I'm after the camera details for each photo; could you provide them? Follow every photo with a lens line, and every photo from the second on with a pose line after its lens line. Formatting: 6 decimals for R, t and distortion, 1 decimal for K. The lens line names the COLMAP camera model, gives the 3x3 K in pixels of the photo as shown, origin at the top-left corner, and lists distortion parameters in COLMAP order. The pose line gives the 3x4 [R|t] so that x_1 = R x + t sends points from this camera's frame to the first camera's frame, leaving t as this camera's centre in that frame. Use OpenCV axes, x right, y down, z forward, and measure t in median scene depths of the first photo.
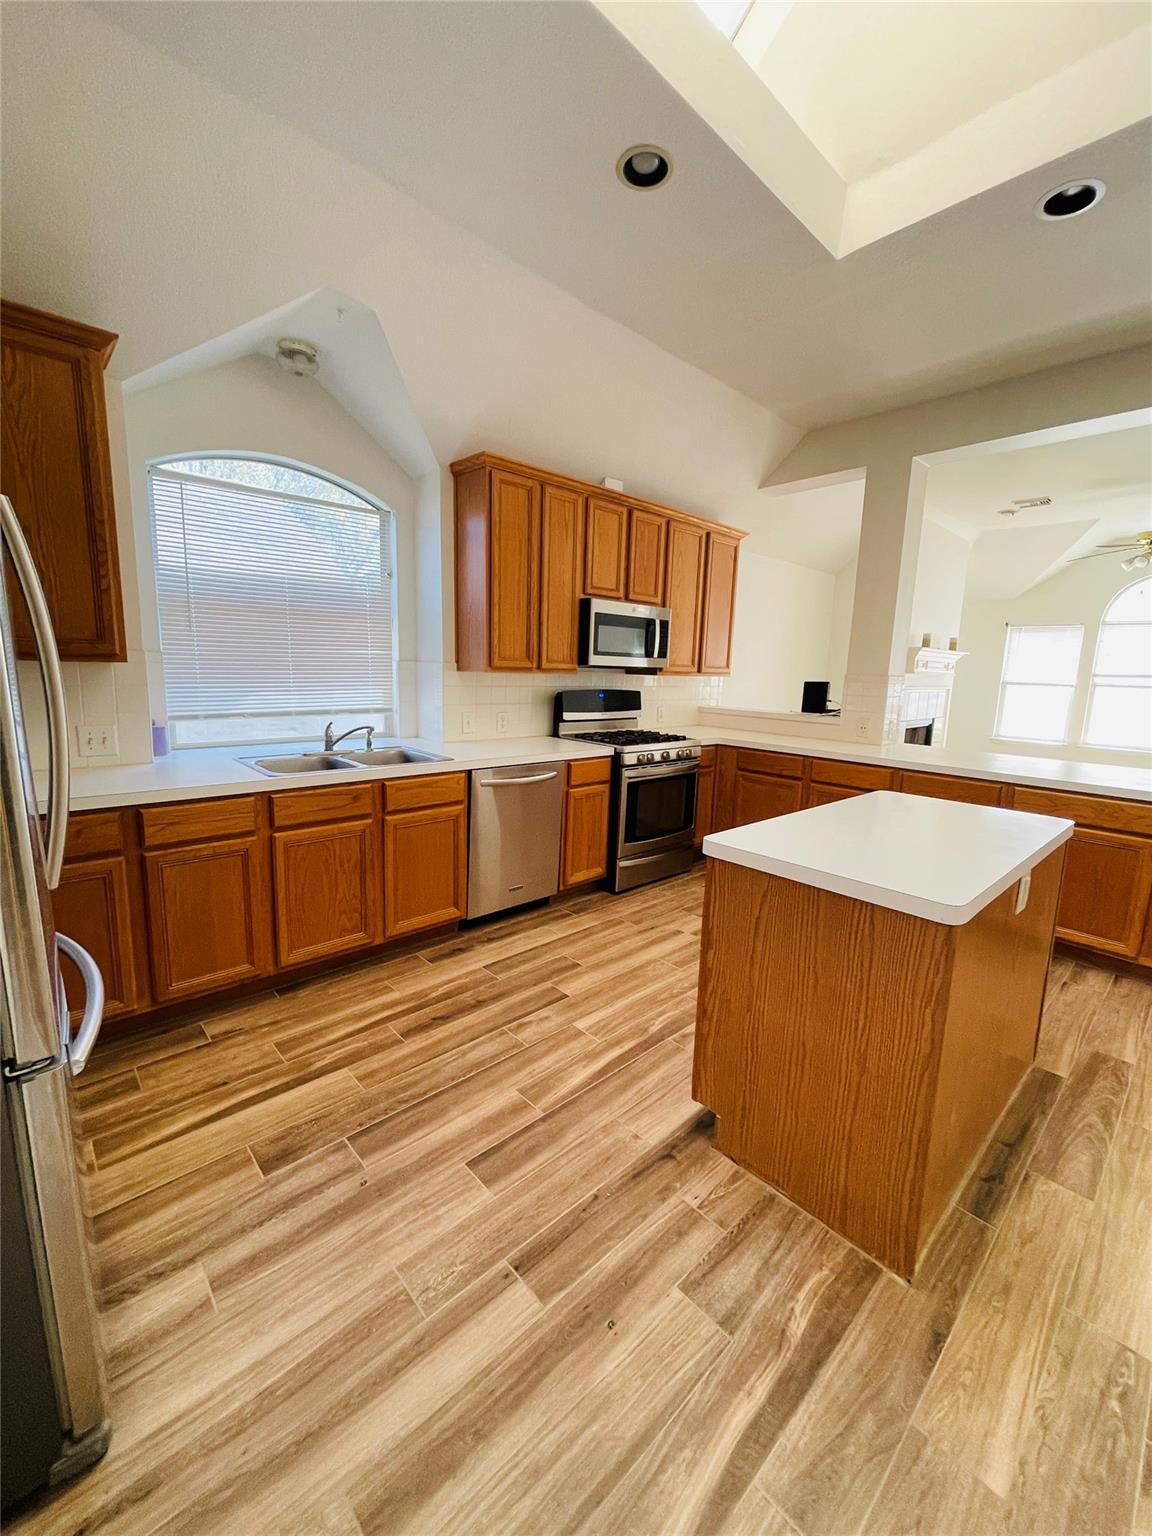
lens RADIAL K [[617.8, 0, 573.9], [0, 617.8, 763.3], [0, 0, 1]] dist [-0.000897, -0.000435]
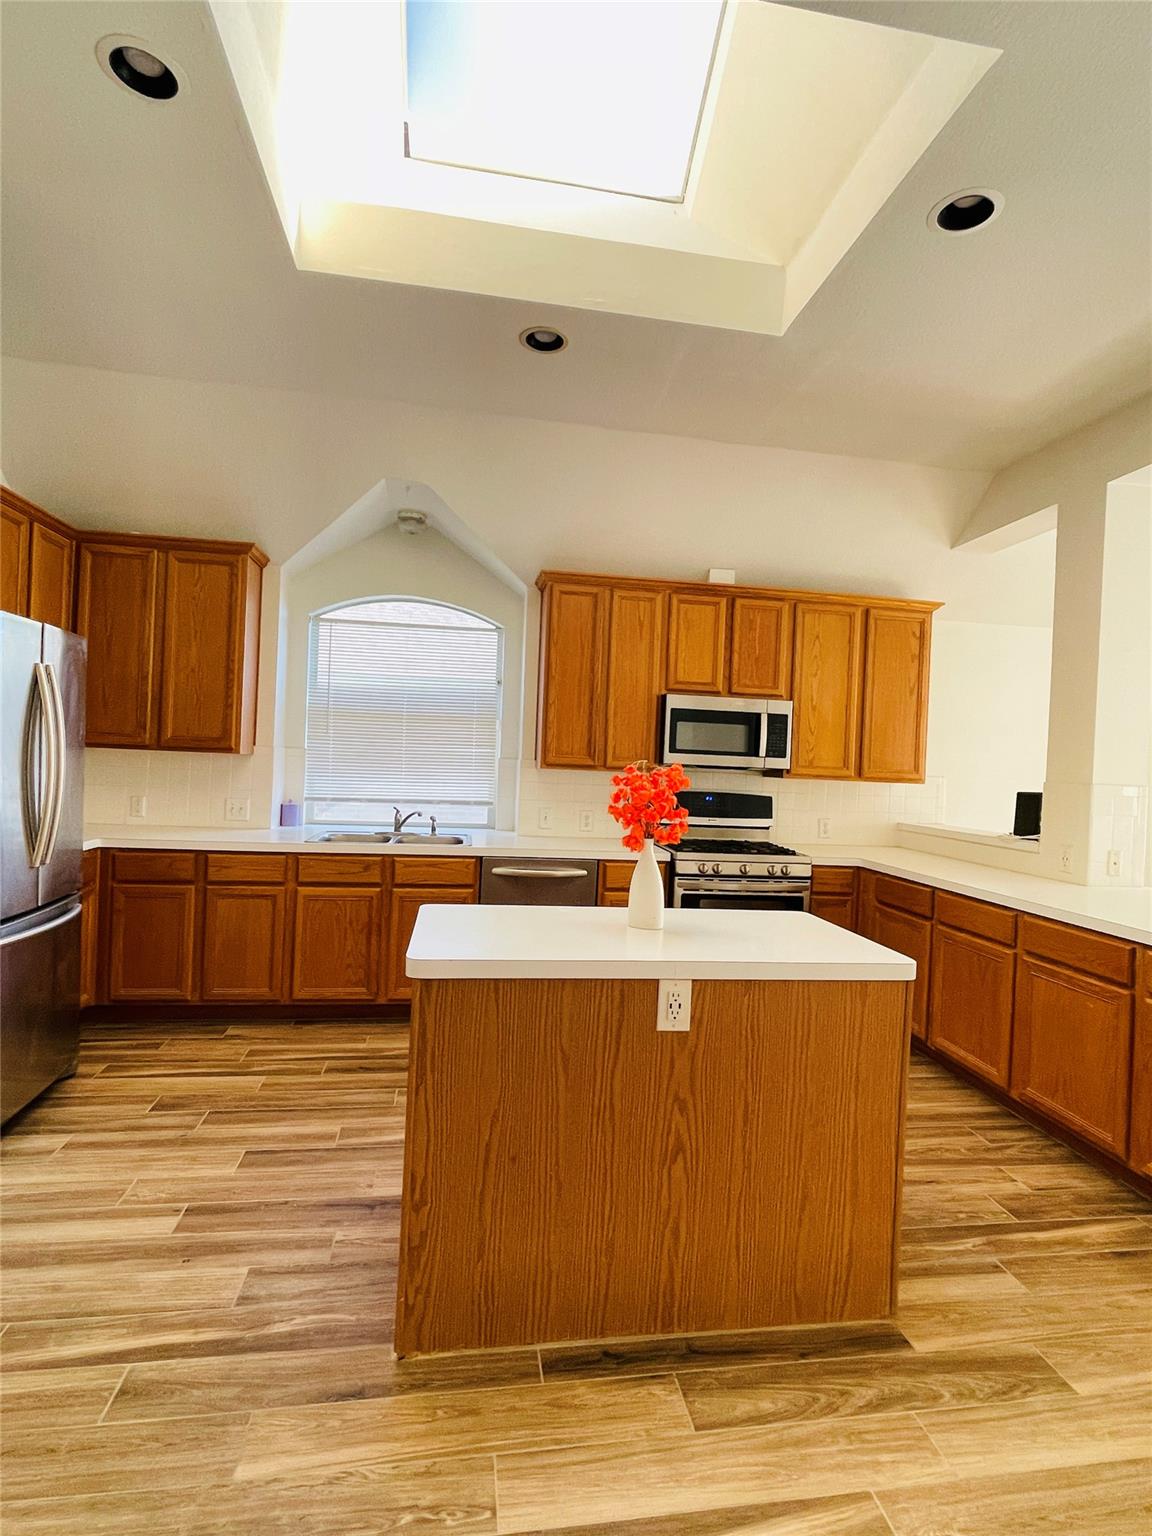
lens RADIAL K [[753.5, 0, 578.0], [0, 753.5, 764.7], [0, 0, 1]] dist [-0.002467, 0.001593]
pose [[0.830805, 0.007700, -0.556510, 0.758861], [-0.103987, 0.984444, -0.141620, 0.022716], [0.546762, 0.175528, 0.818682, 0.000559]]
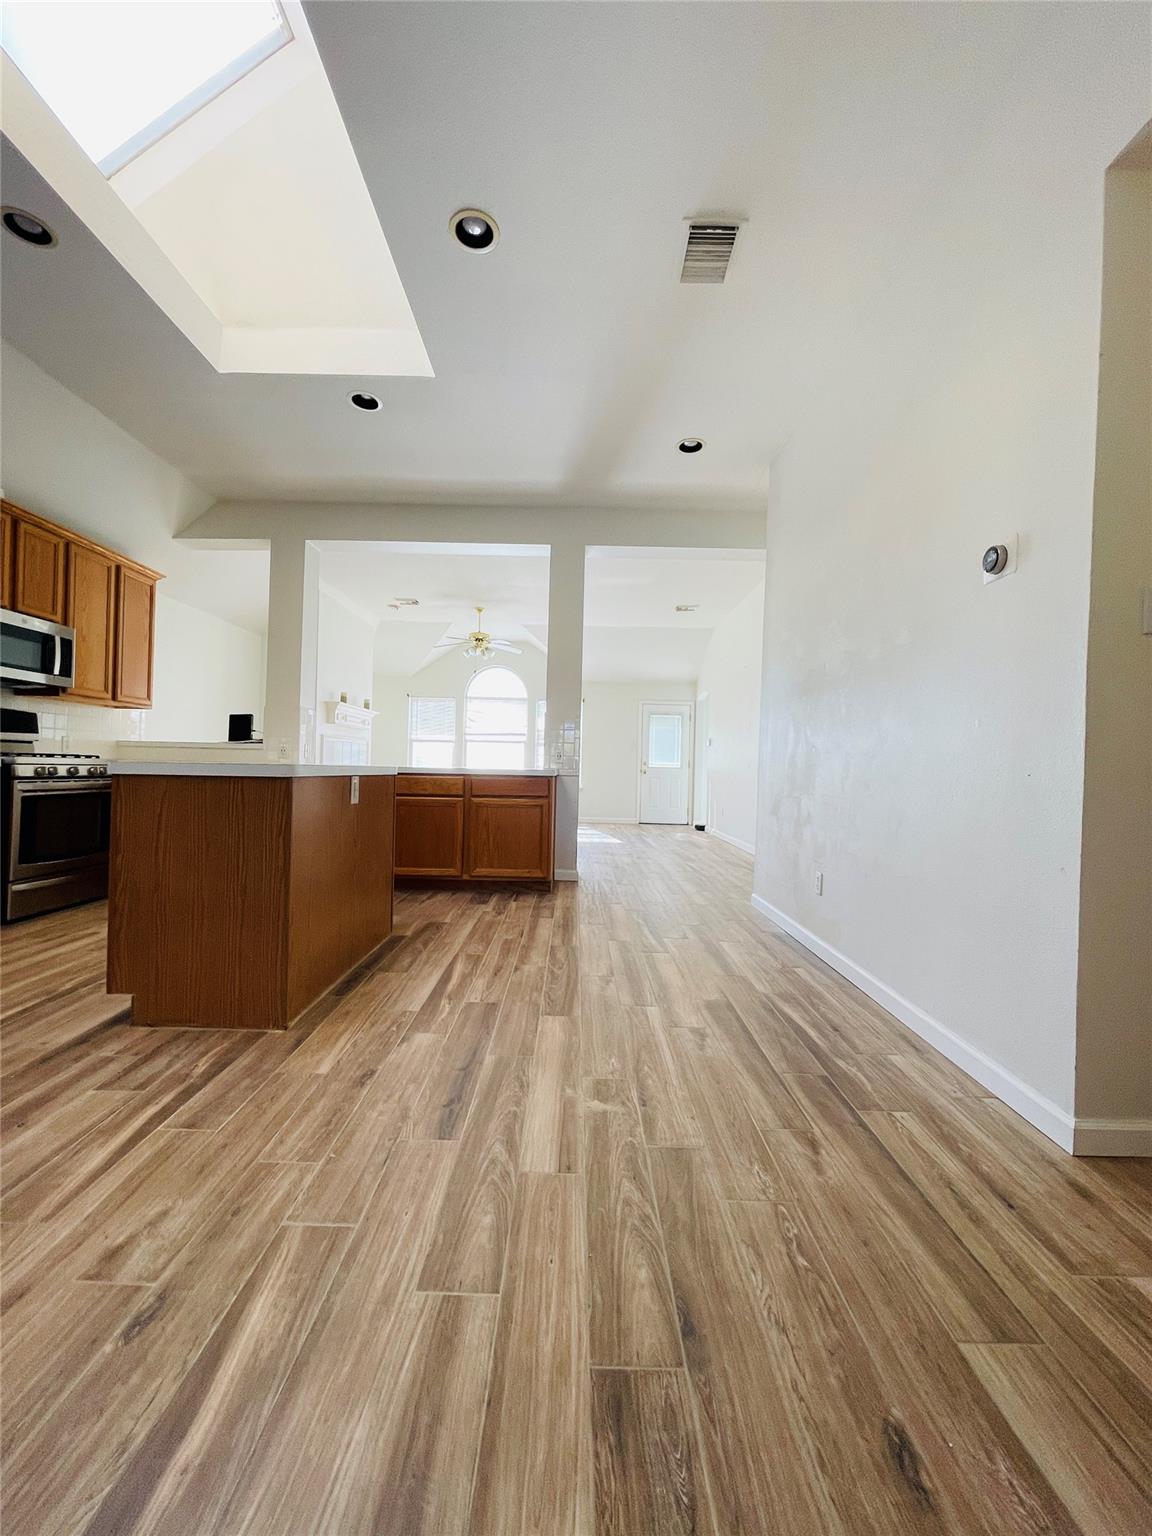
lens RADIAL K [[617.8, 0, 573.9], [0, 617.8, 763.3], [0, 0, 1]] dist [-0.000897, -0.000435]
pose [[0.680854, -0.011585, 0.732328, -0.036742], [0.114519, 0.989261, -0.090820, 0.218915], [-0.723411, 0.145701, 0.674869, -0.320436]]
